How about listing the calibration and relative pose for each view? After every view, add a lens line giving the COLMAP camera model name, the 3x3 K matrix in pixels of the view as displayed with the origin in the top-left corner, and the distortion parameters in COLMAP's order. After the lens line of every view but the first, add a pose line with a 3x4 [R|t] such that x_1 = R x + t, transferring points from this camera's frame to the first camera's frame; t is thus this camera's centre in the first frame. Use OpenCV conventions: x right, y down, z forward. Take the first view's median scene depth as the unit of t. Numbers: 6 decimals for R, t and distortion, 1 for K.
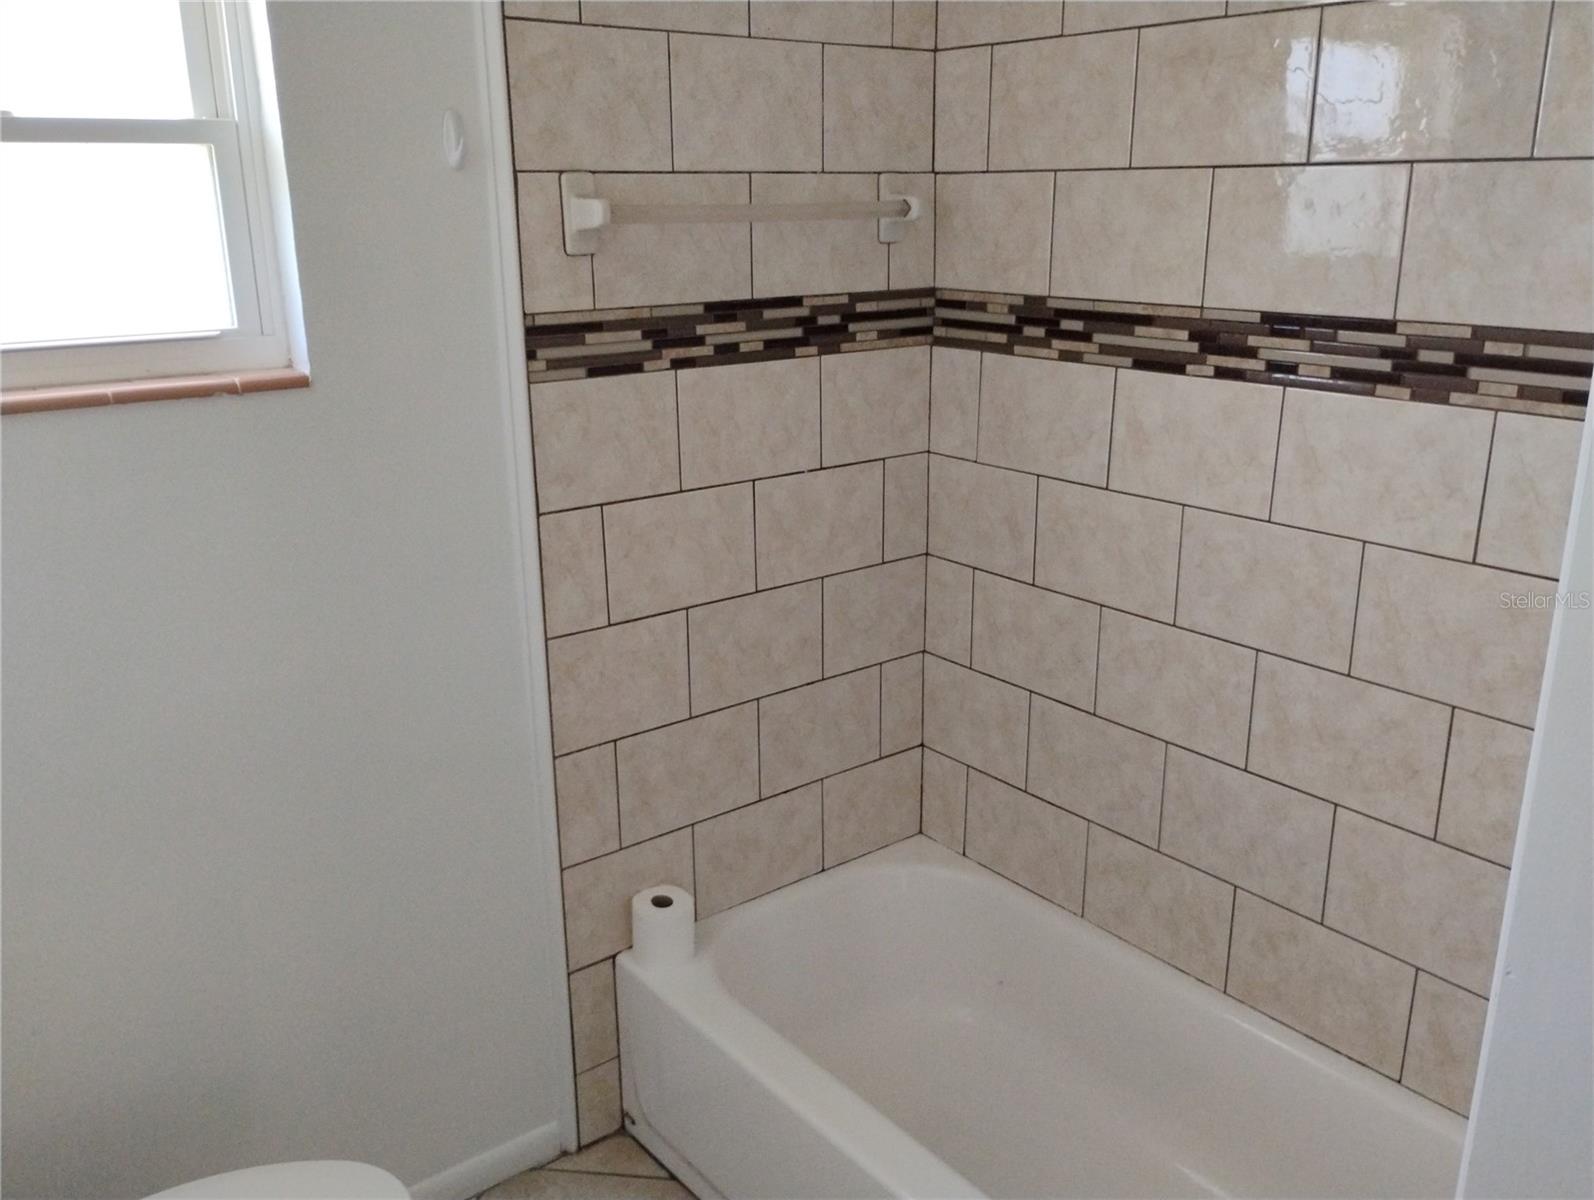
lens RADIAL K [[1322.2, 0, 787.5], [0, 1322.2, 598.9], [0, 0, 1]] dist [0.034828, -0.057922]
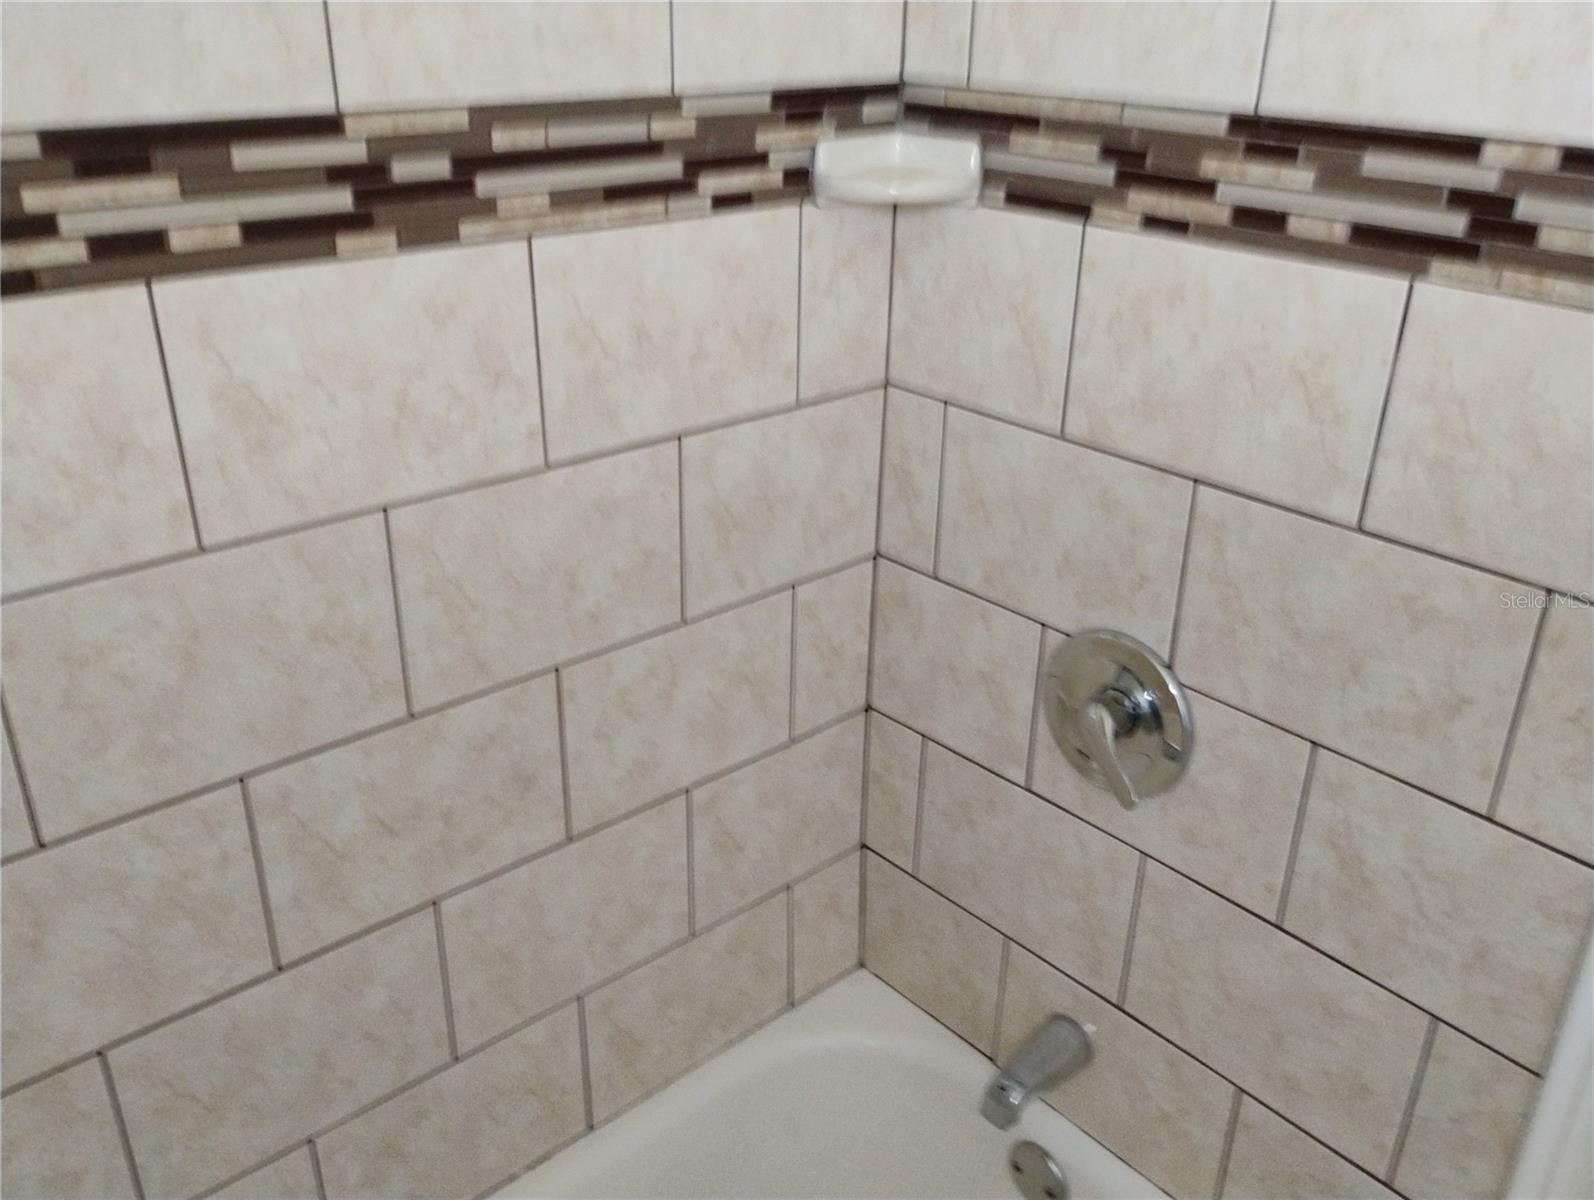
lens RADIAL K [[1322.2, 0, 787.5], [0, 1322.2, 598.9], [0, 0, 1]] dist [0.034828, -0.057922]
pose [[-0.055154, -0.415145, 0.908082, -0.131039], [0.281570, 0.866088, 0.413049, -0.210037], [-0.957954, 0.278469, 0.069124, 0.840444]]
